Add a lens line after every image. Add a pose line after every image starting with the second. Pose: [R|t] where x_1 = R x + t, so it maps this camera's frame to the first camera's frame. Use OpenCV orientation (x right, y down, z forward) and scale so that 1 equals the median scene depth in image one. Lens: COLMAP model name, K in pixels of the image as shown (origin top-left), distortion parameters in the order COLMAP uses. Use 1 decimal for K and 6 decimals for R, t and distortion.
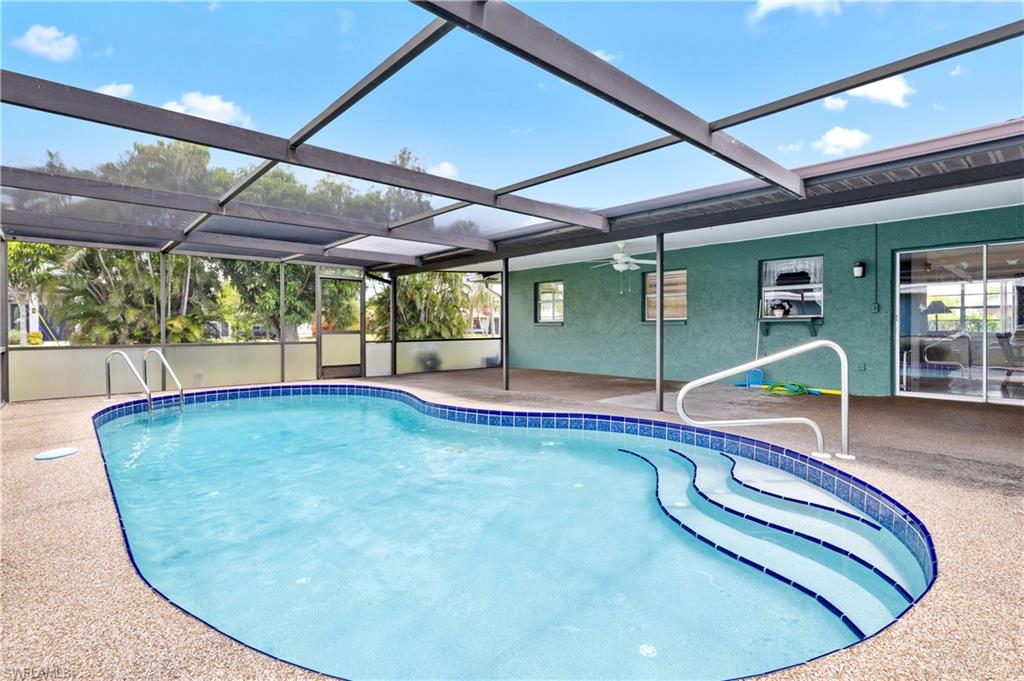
lens RADIAL K [[497.5, 0, 512.7], [0, 497.5, 334.3], [0, 0, 1]] dist [0.005463, -0.000900]
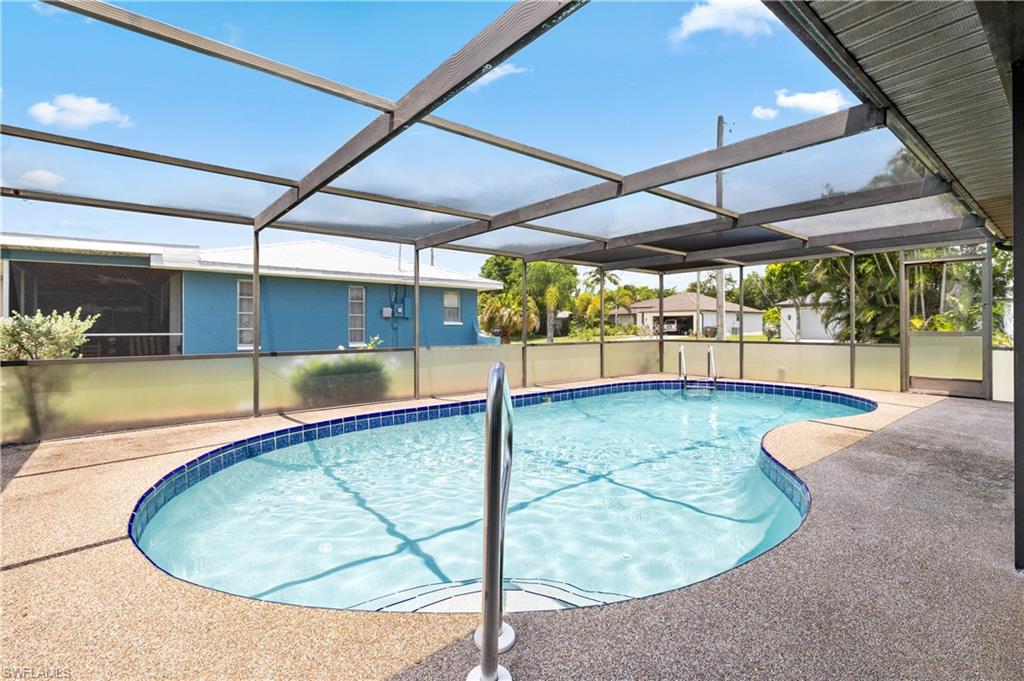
lens RADIAL K [[463.9, 0, 503.5], [0, 463.9, 325.1], [0, 0, 1]] dist [0.007534, -0.002047]
pose [[-0.049458, -0.004639, -0.998765, 0.430967], [-0.011705, 0.999923, -0.004065, -0.006746], [0.998708, 0.011490, -0.049508, 0.430630]]
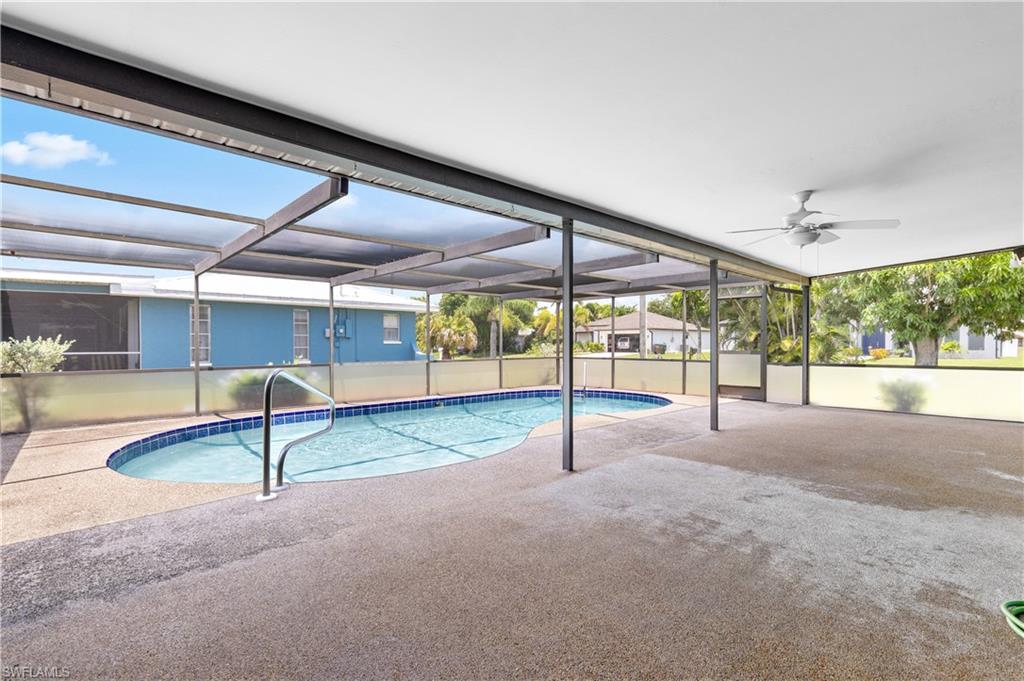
lens RADIAL K [[463.9, 0, 505.3], [0, 463.9, 347.5], [0, 0, 1]] dist [0.007534, -0.002047]
pose [[0.010127, 0.008061, -0.999916, 0.638048], [-0.012398, 0.999892, 0.007935, -0.016579], [0.999872, 0.012317, 0.010226, 0.593129]]
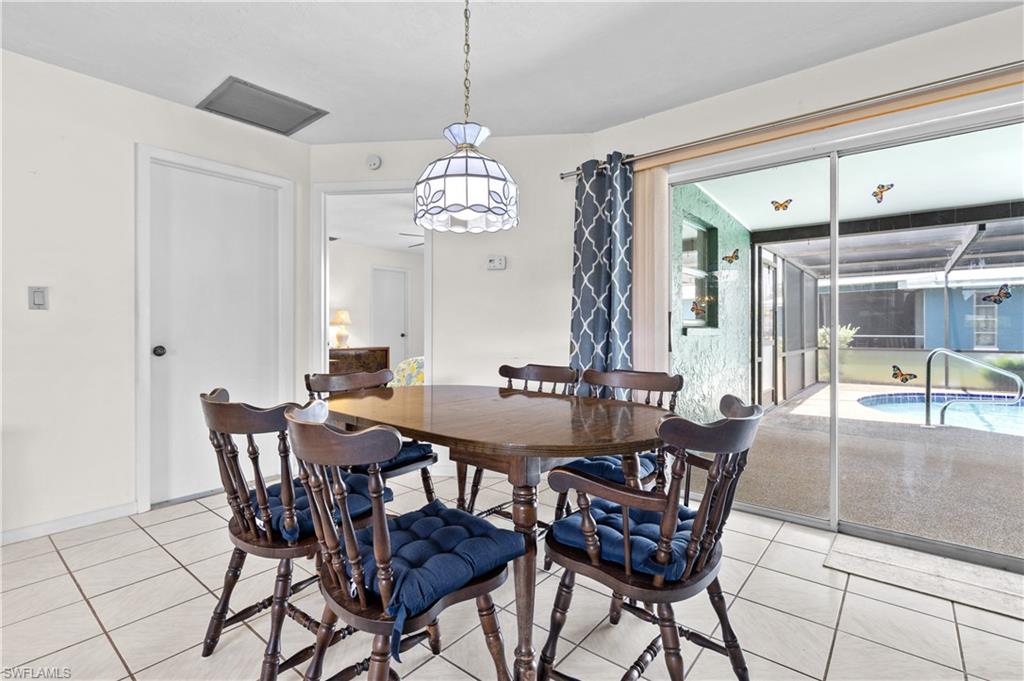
lens RADIAL K [[463.9, 0, 516.6], [0, 463.9, 324.5], [0, 0, 1]] dist [0.007534, -0.002047]
pose [[-0.989665, 0.000969, -0.143392, 0.858281], [-0.000574, 0.999942, 0.010716, -0.031537], [0.143395, 0.010687, -0.989608, 0.892044]]
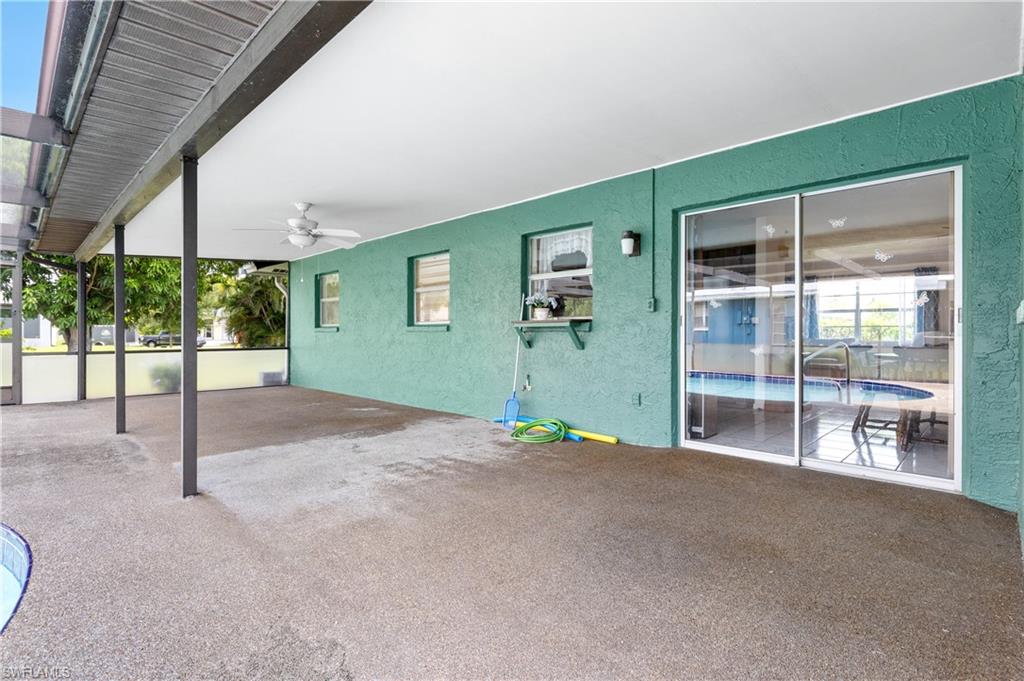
lens RADIAL K [[497.5, 0, 508.9], [0, 497.5, 340.4], [0, 0, 1]] dist [0.005463, -0.000900]
pose [[0.998714, 0.002191, 0.050643, 0.409363], [-0.002181, 0.999998, -0.000247, -0.006256], [-0.050644, 0.000136, 0.998717, 0.308350]]
